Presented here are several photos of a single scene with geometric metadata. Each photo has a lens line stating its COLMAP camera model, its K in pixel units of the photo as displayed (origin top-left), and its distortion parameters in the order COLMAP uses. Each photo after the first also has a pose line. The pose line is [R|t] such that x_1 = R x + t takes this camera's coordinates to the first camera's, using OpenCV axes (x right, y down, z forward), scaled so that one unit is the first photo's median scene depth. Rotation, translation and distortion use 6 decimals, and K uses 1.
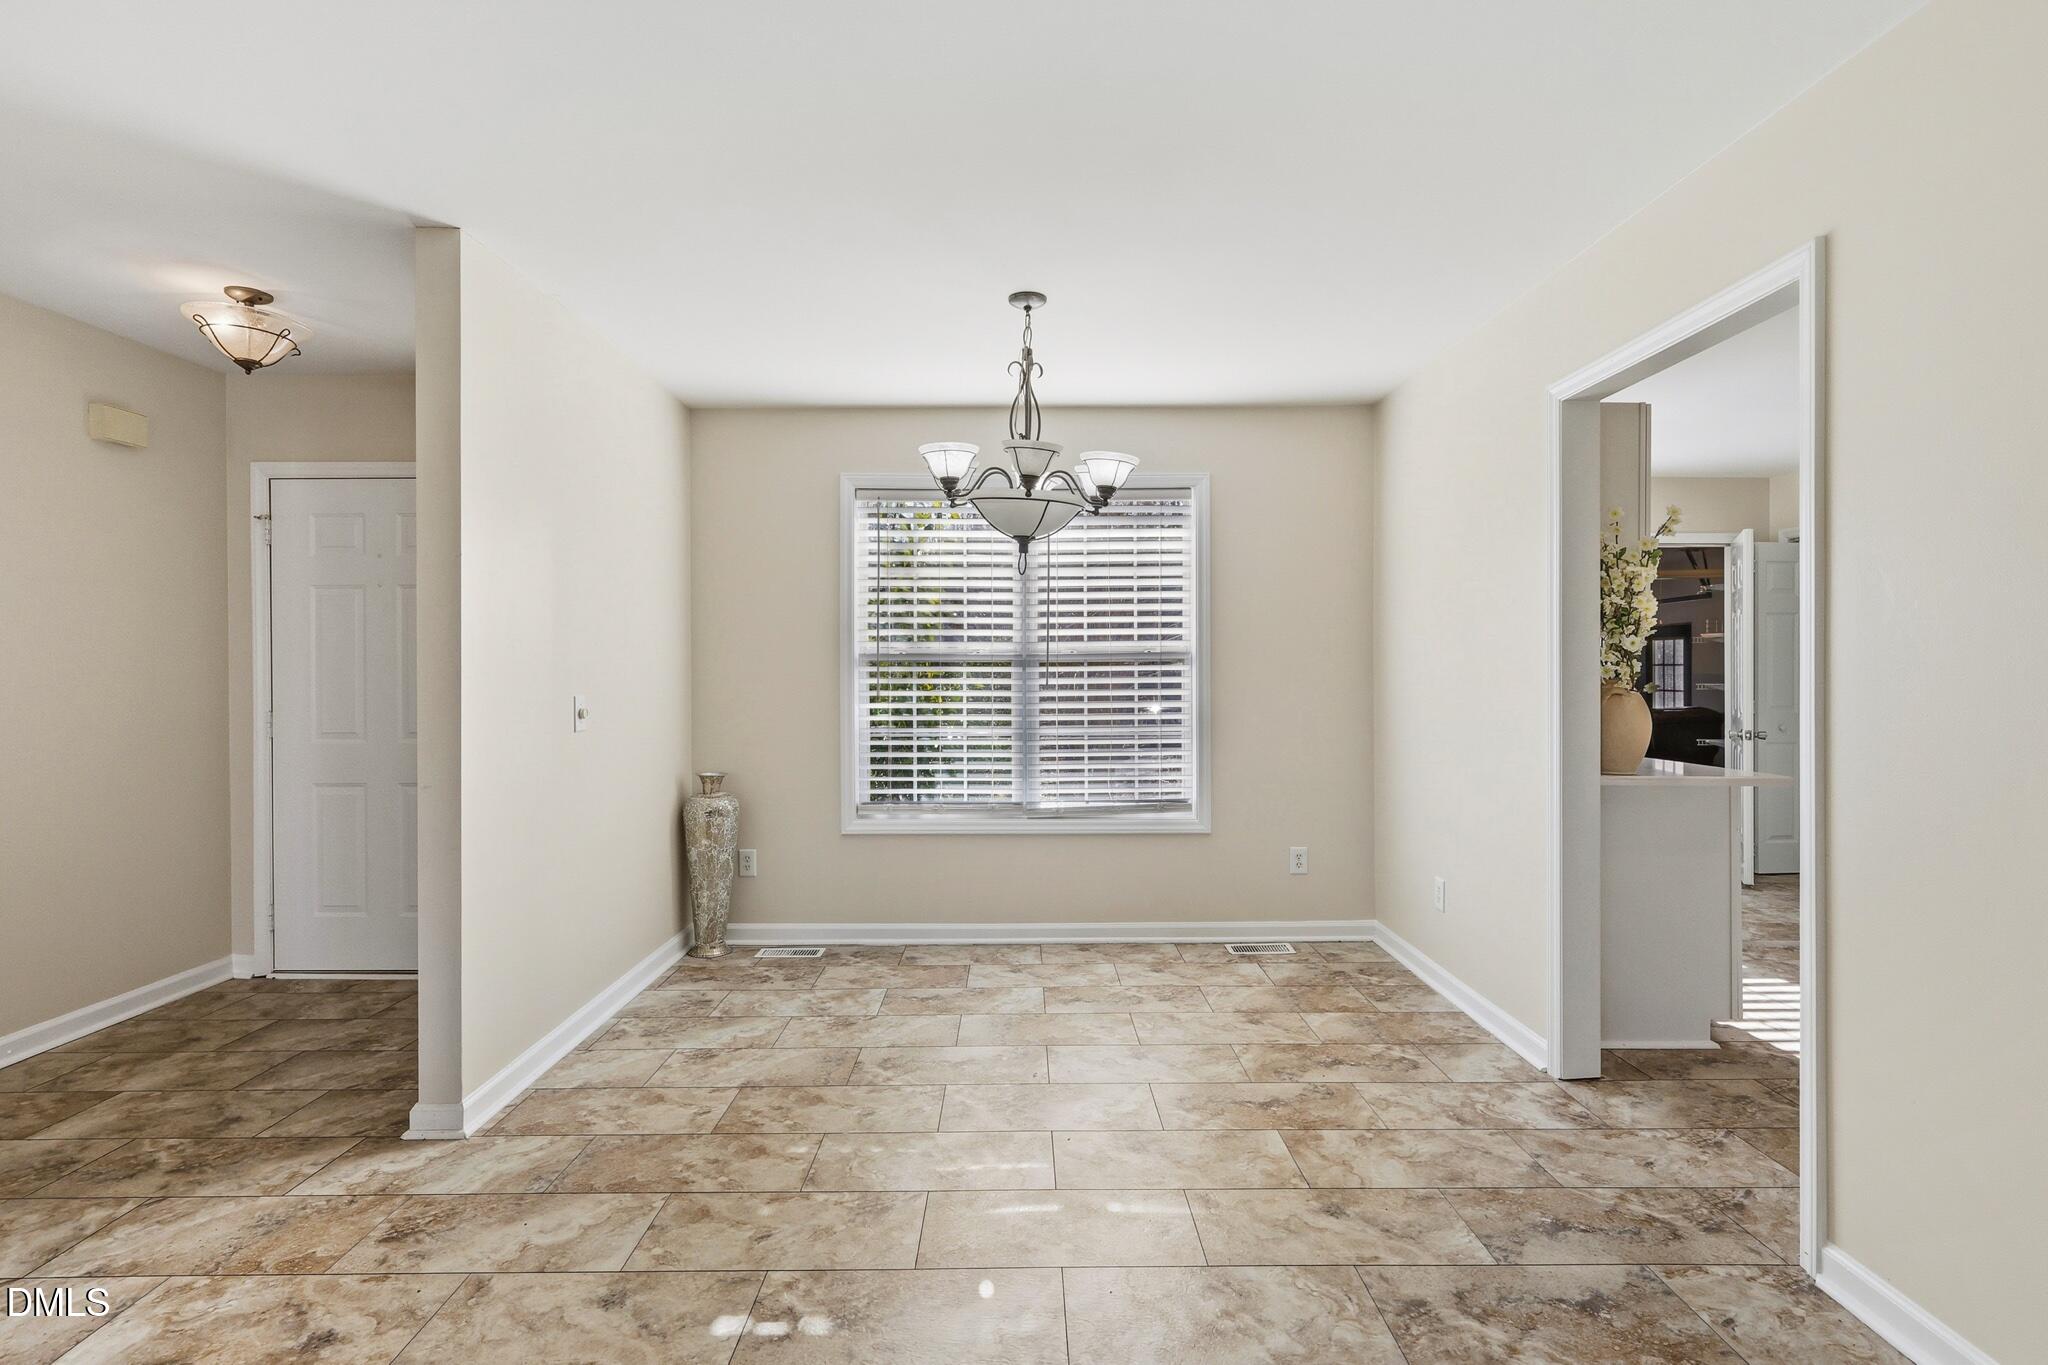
lens RADIAL K [[987.9, 0, 1045.9], [0, 987.9, 666.7], [0, 0, 1]] dist [0.001031, 0.001118]
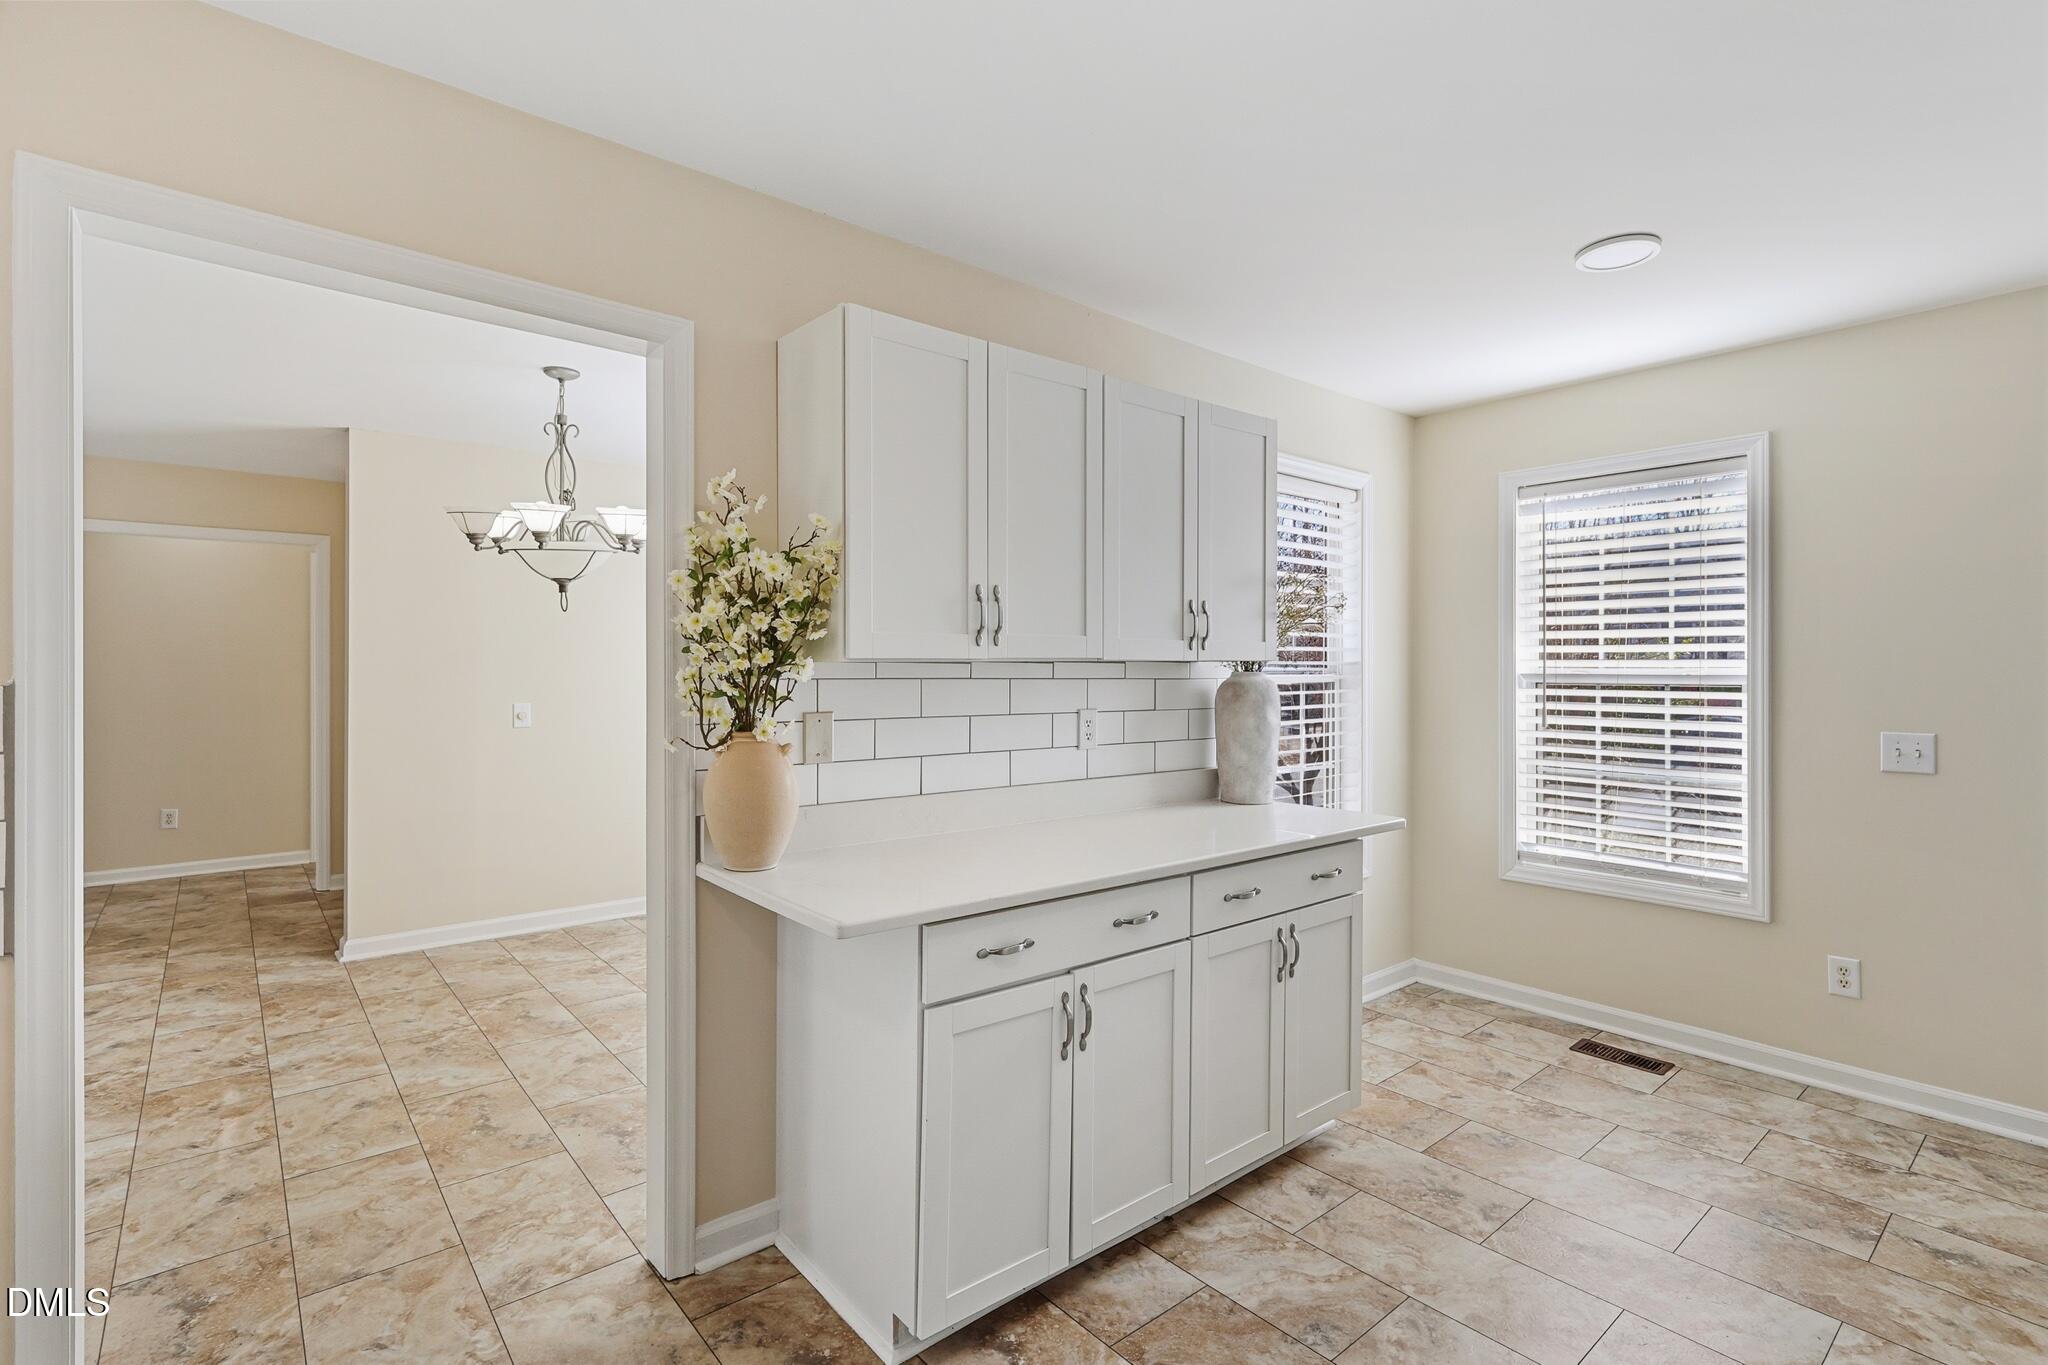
lens RADIAL K [[956.3, 0, 1039.4], [0, 956.3, 685.5], [0, 0, 1]] dist [0.017577, -0.004320]
pose [[0.636741, 0.016140, -0.770909, 1.199348], [-0.014328, 0.999856, 0.009098, -0.025771], [0.770945, 0.005253, 0.636881, 0.719164]]
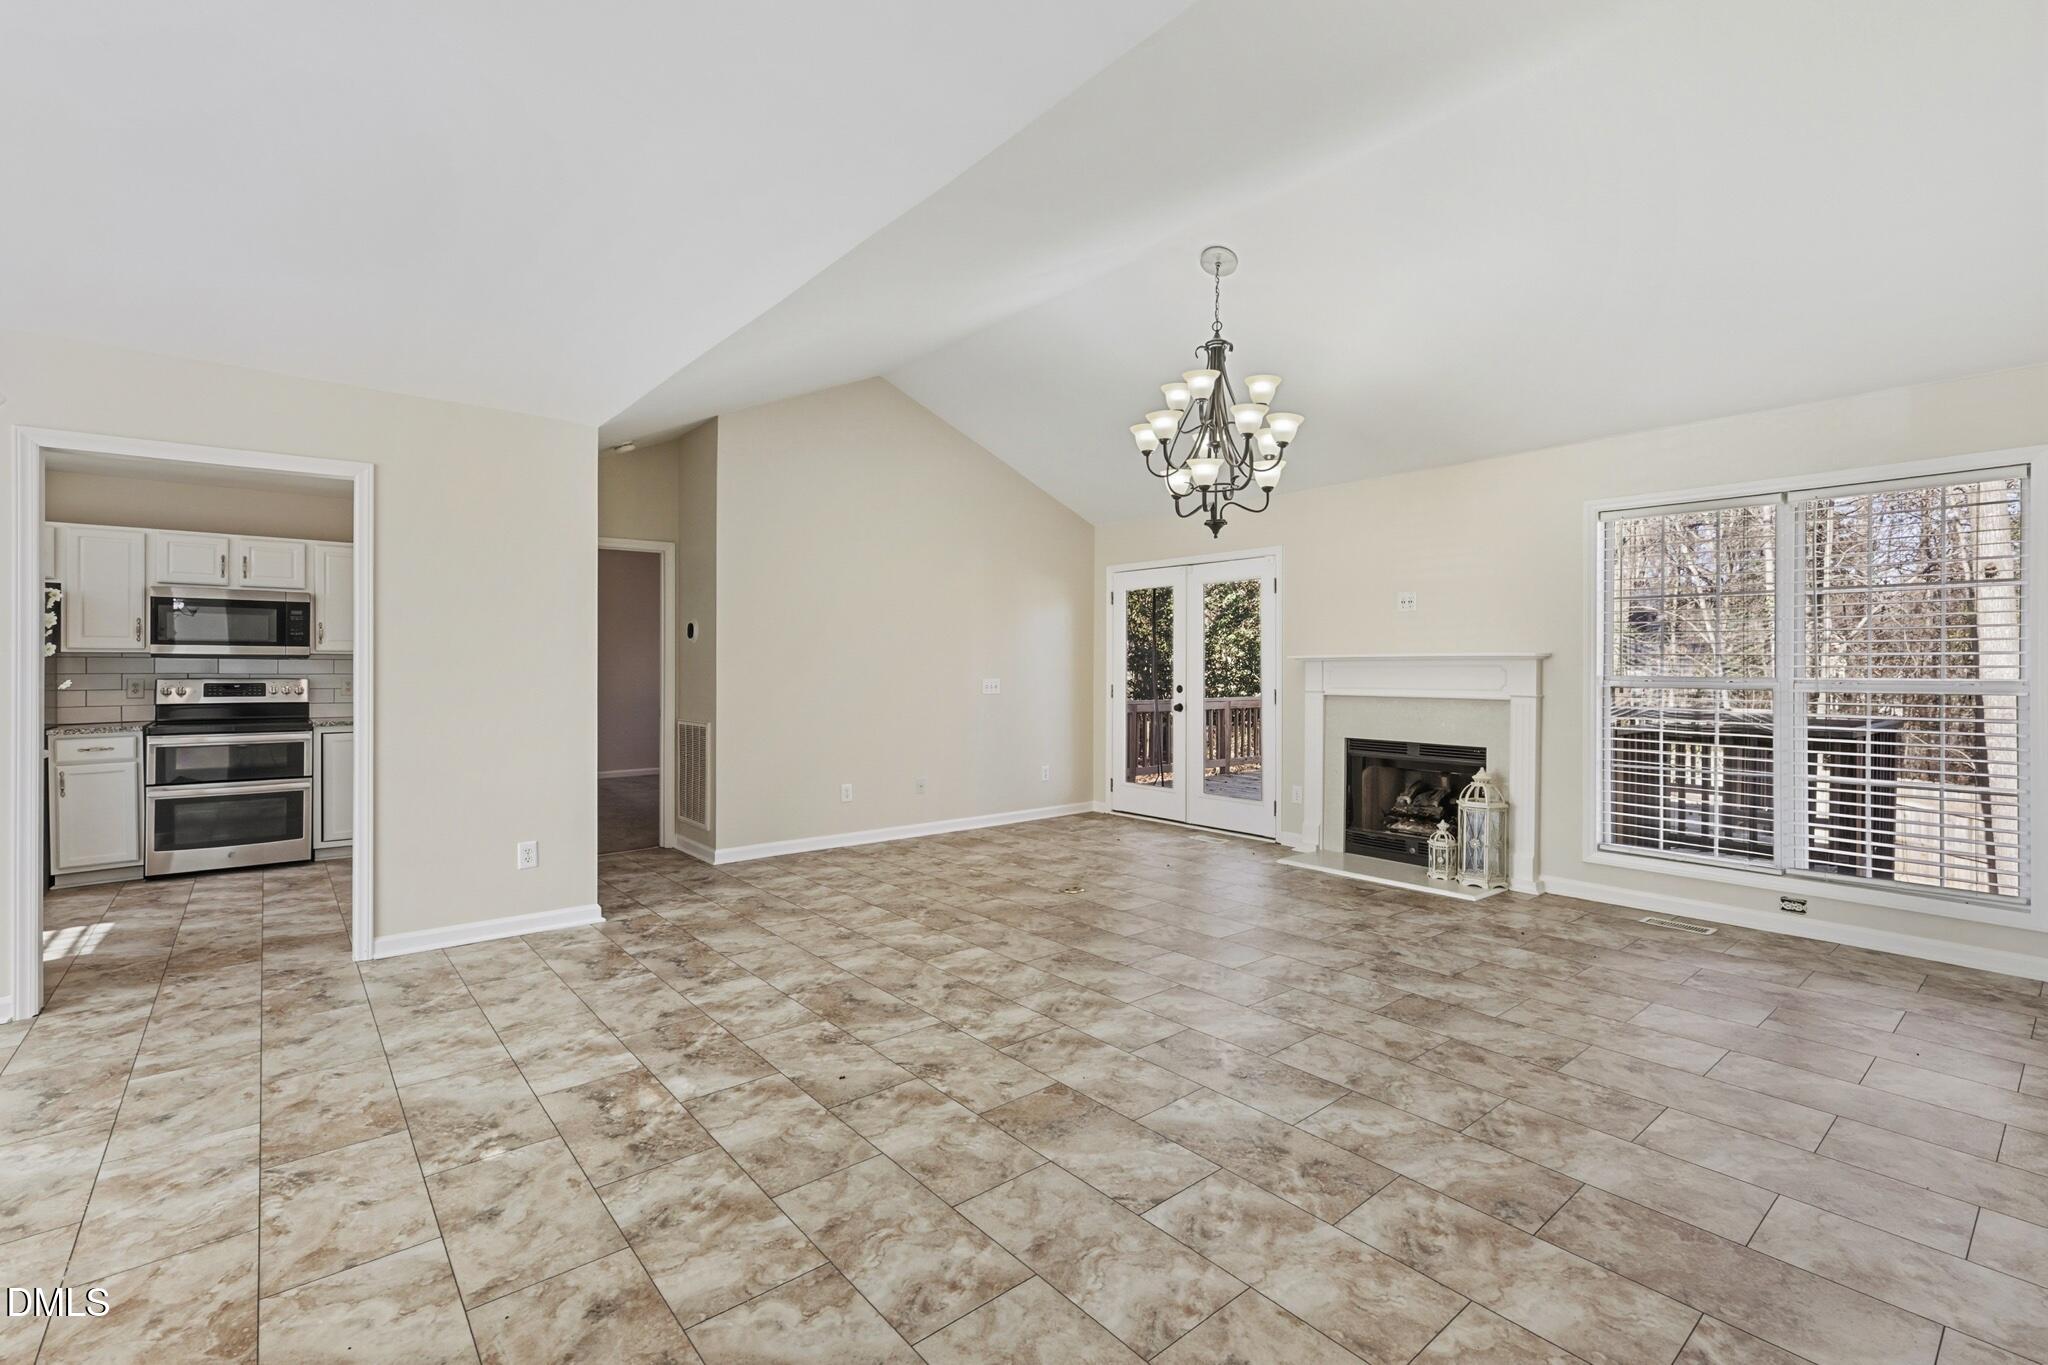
lens RADIAL K [[904.4, 0, 1031.6], [0, 904.4, 673.2], [0, 0, 1]] dist [0.012454, 0.000096]
pose [[-0.632490, -0.003663, 0.774560, -1.022904], [0.002636, 0.999973, 0.006881, 0.003595], [-0.774564, 0.006393, -0.632463, 0.727522]]
